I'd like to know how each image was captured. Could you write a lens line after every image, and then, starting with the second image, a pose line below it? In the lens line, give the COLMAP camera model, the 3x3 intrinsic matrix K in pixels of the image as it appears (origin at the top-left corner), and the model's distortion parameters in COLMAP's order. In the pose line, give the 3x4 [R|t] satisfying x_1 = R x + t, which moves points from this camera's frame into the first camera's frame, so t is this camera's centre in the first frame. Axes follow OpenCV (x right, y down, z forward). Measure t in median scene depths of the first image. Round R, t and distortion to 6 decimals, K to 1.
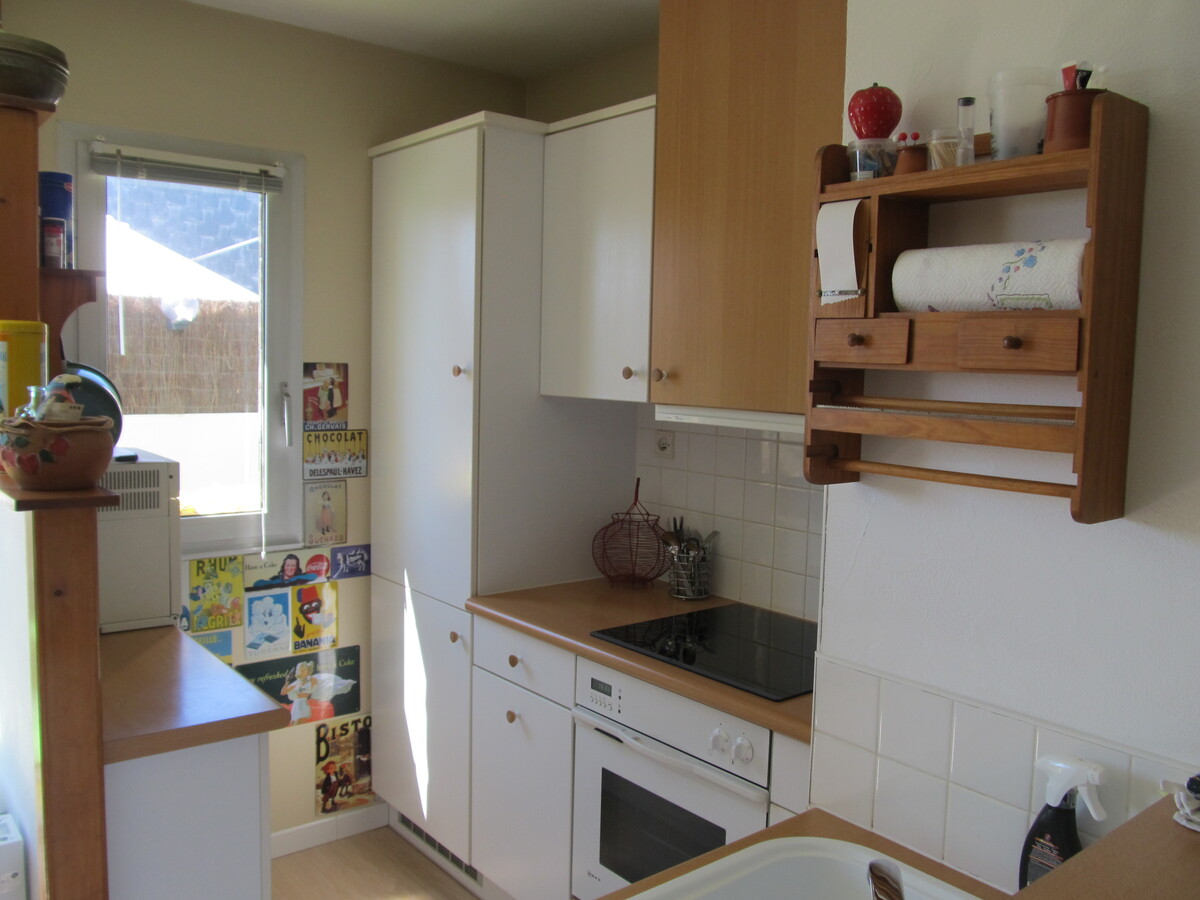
lens RADIAL K [[1002.9, 0, 599.4], [0, 1002.9, 452.3], [0, 0, 1]] dist [-0.039501, -0.020290]
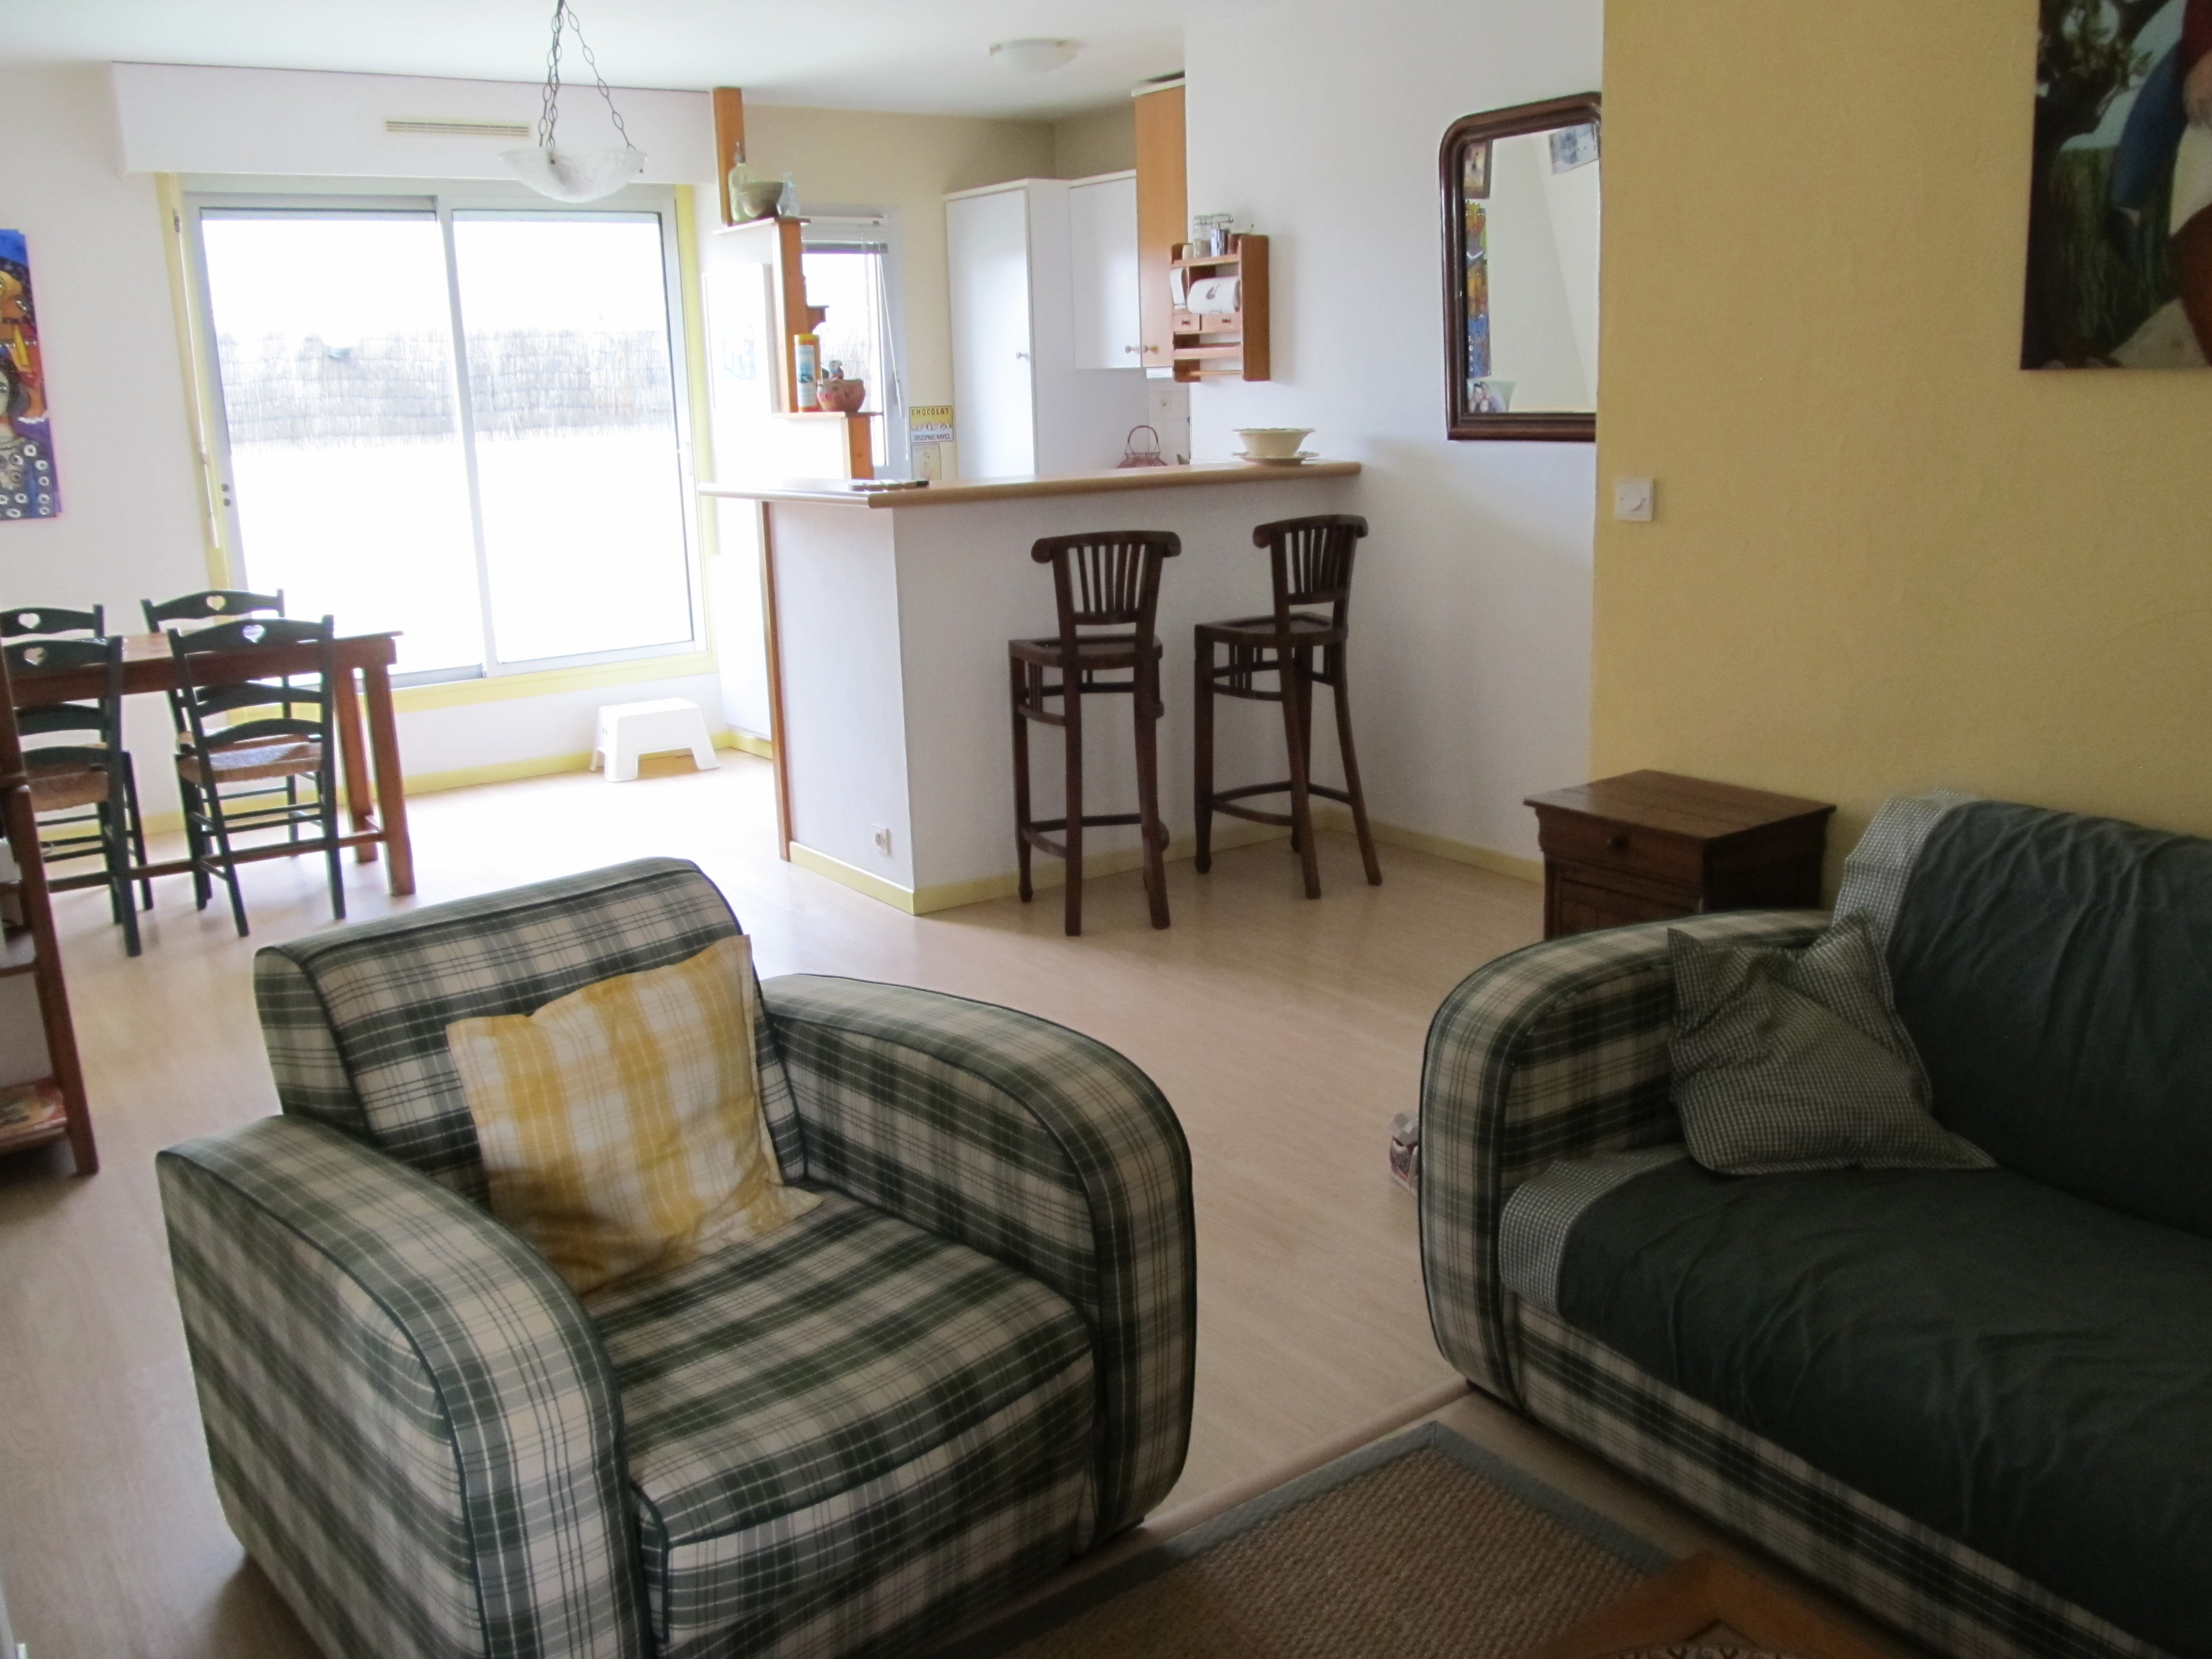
lens RADIAL K [[1848.7, 0, 1105.9], [0, 1848.7, 827.1], [0, 0, 1]] dist [-0.039501, -0.020290]
pose [[0.996850, -0.039600, -0.068718, 0.161931], [0.049400, 0.987850, 0.147348, 0.233753], [0.062048, -0.150278, 0.986695, -1.970888]]
